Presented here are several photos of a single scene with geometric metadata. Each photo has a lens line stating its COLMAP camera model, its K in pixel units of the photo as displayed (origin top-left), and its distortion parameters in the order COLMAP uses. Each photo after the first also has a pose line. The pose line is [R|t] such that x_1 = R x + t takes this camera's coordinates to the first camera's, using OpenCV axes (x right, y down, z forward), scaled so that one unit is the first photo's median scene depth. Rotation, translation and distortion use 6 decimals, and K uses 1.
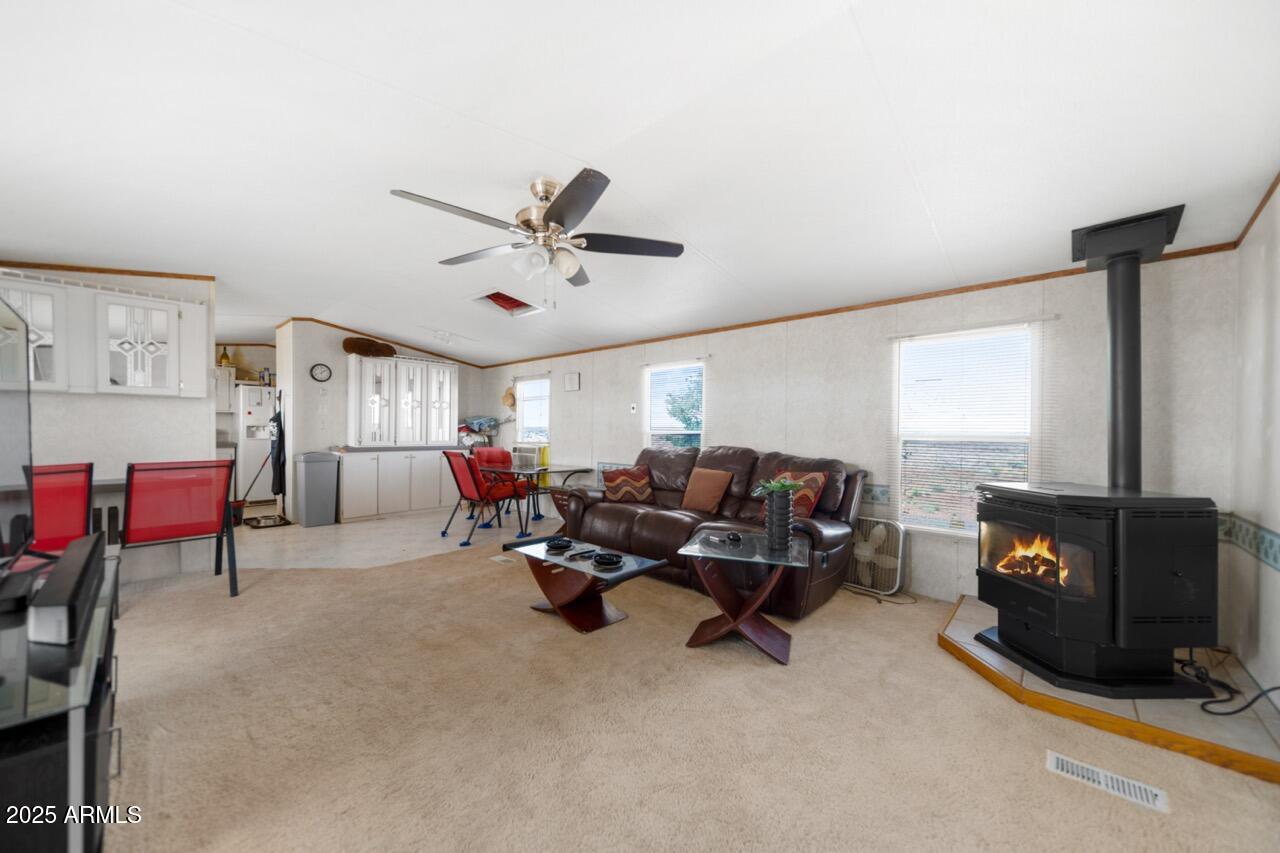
lens RADIAL K [[463.4, 0, 637.6], [0, 463.4, 430.9], [0, 0, 1]] dist [0.003803, -0.000777]
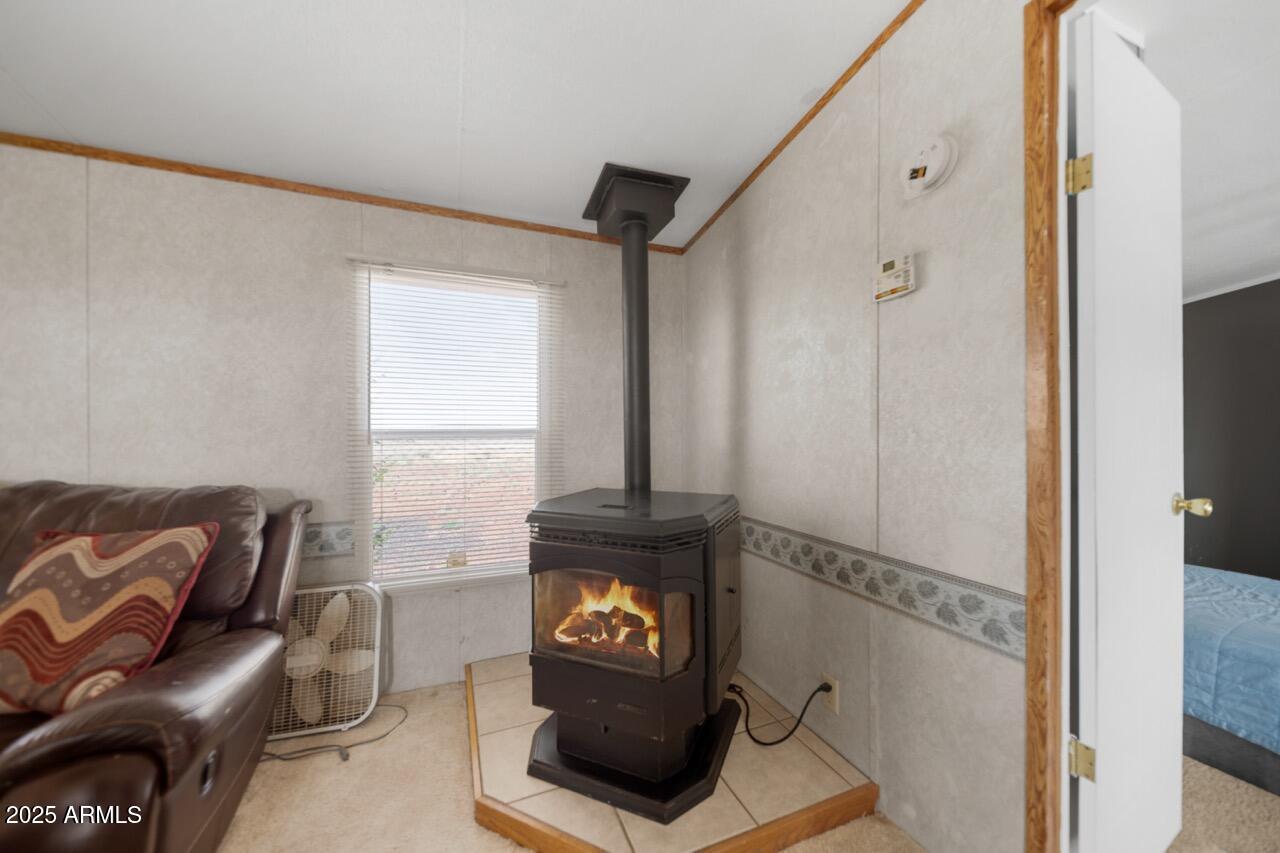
lens RADIAL K [[463.4, 0, 638.6], [0, 463.4, 429.4], [0, 0, 1]] dist [0.003803, -0.000777]
pose [[0.427049, -0.009853, 0.904175, 0.189454], [0.006564, 0.999948, 0.007797, 0.004818], [-0.904205, 0.002605, 0.427092, 0.465721]]
